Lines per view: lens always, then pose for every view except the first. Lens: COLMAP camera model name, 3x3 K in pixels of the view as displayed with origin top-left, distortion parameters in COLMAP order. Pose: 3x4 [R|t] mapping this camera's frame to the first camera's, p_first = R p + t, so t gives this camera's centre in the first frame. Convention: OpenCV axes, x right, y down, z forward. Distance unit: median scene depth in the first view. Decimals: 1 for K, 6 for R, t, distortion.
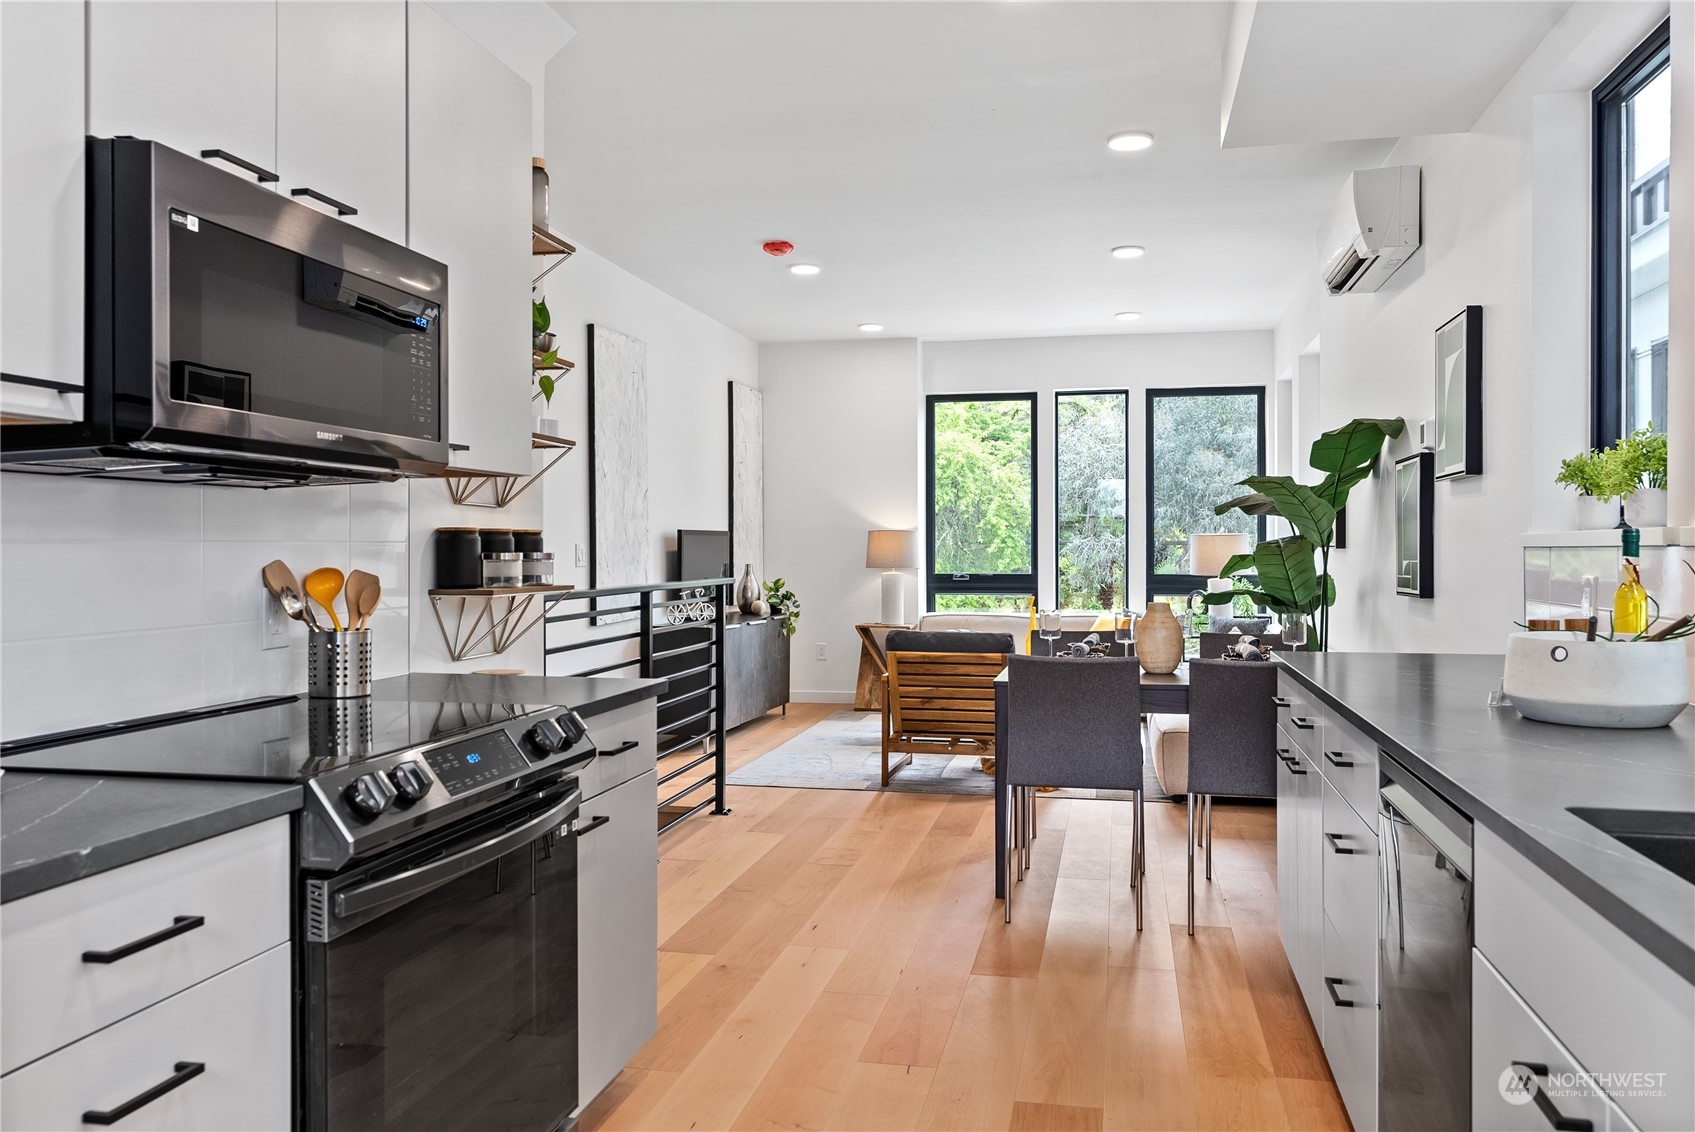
lens RADIAL K [[1273.6, 0, 849.4], [0, 1273.6, 560.3], [0, 0, 1]] dist [0.001500, 0.000016]
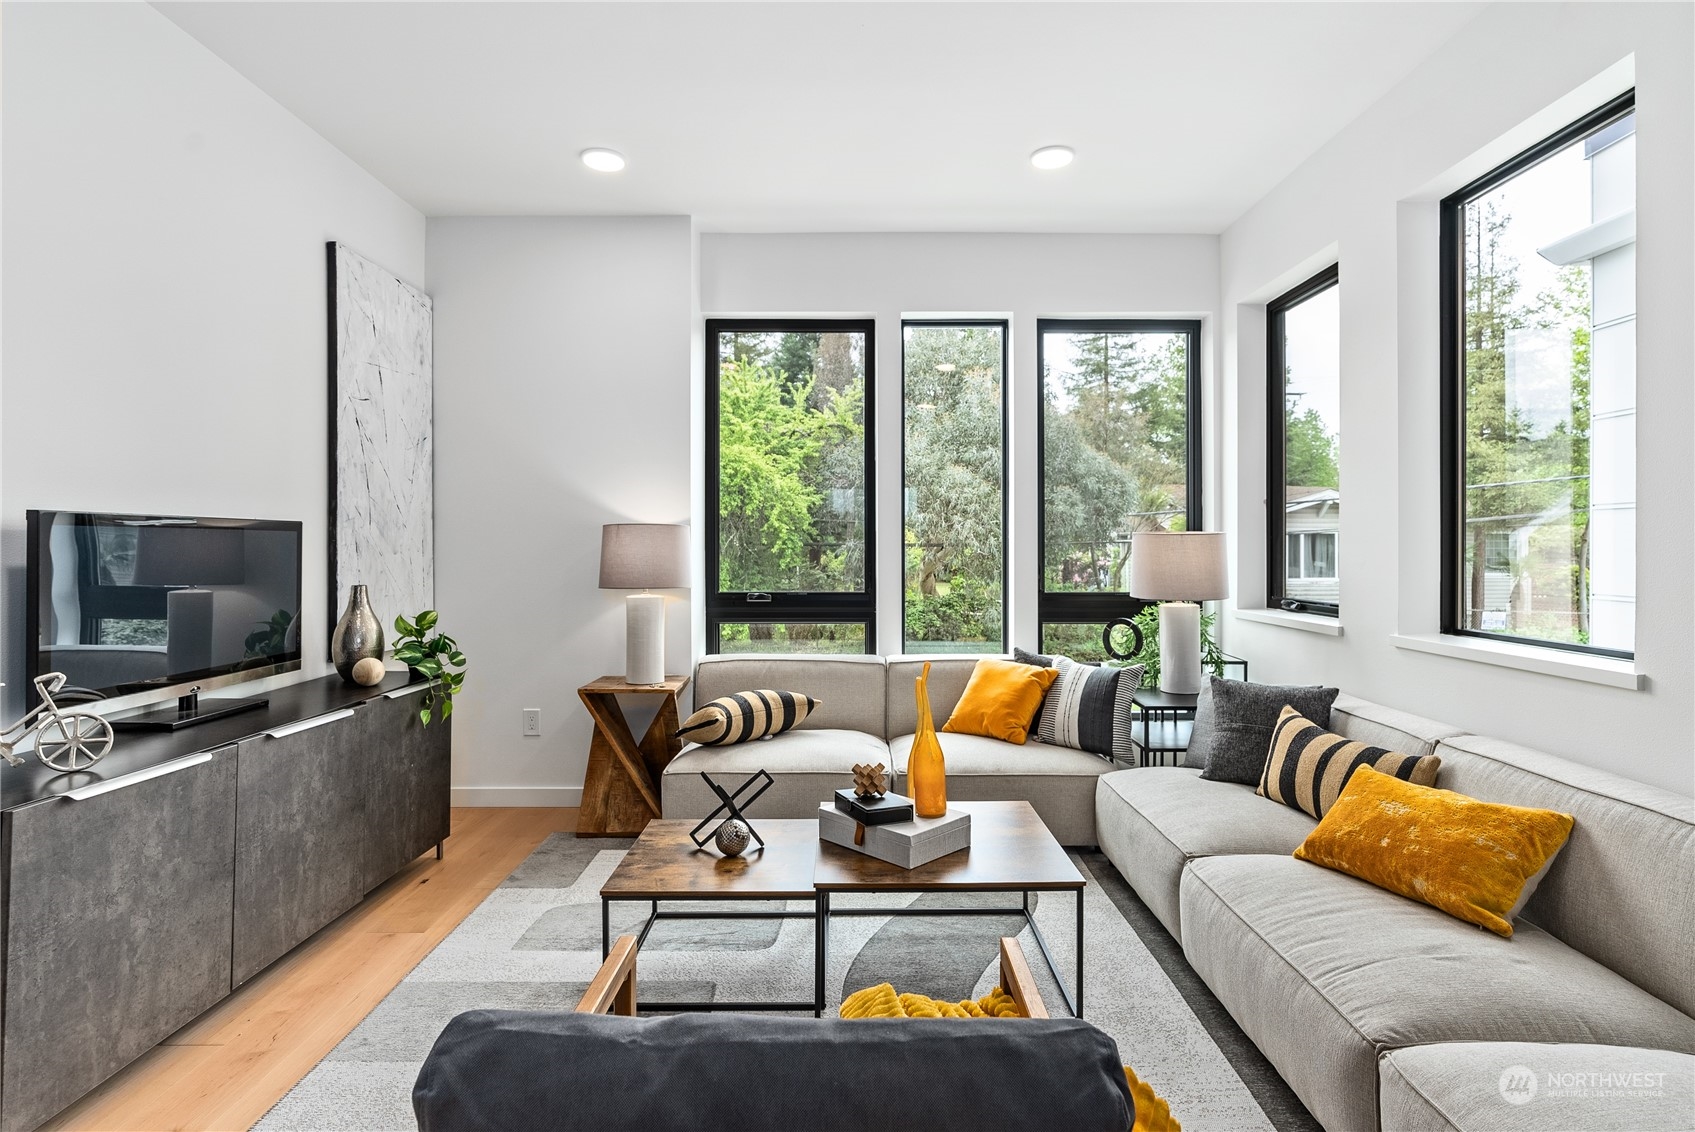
lens RADIAL K [[874.7, 0, 852.3], [0, 874.7, 552.5], [0, 0, 1]] dist [0.002783, 0.000104]
pose [[0.977591, 0.000813, 0.210509, 0.040370], [-0.000001, 0.999993, -0.003855, -0.008428], [-0.210511, 0.003769, 0.977584, 0.558942]]
